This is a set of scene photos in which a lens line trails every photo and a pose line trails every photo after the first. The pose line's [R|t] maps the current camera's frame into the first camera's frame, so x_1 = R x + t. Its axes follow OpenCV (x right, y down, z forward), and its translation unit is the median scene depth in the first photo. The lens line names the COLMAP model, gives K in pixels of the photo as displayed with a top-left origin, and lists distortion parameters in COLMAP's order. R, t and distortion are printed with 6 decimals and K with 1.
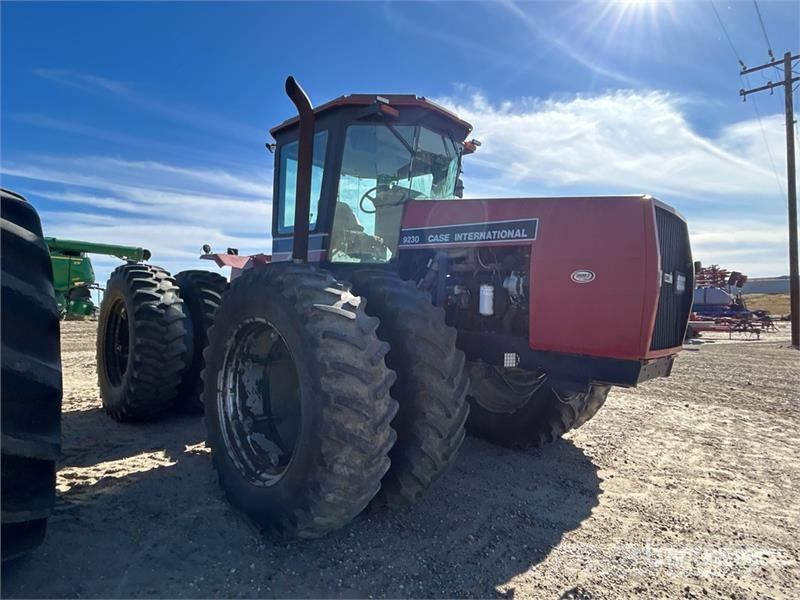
lens RADIAL K [[447.0, 0, 403.6], [0, 447.0, 297.5], [0, 0, 1]] dist [0.003207, 0.000100]
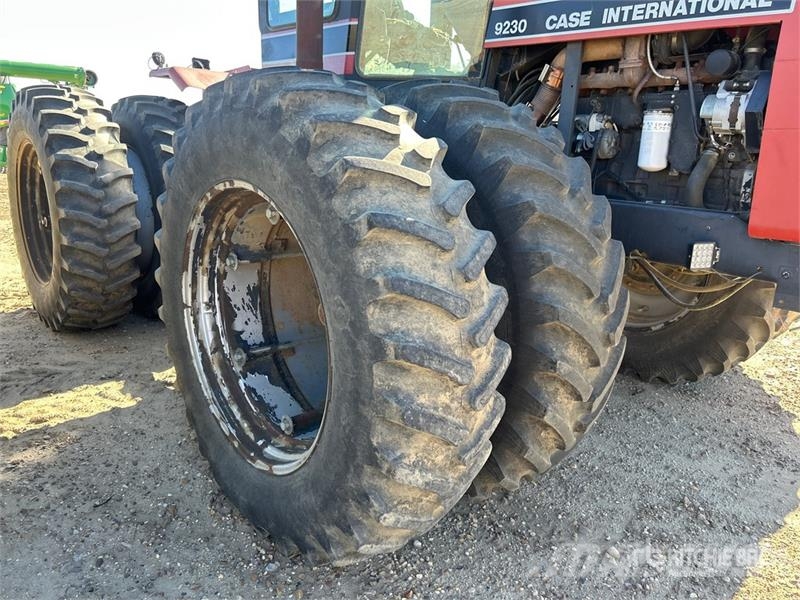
lens RADIAL K [[597.1, 0, 399.5], [0, 597.1, 298.3], [0, 0, 1]] dist [0.053345, -0.066824]
pose [[0.996558, 0.011159, -0.082143, -0.065741], [0.010287, 0.966592, 0.256112, -0.001305], [0.082256, -0.256076, 0.963151, 0.253463]]
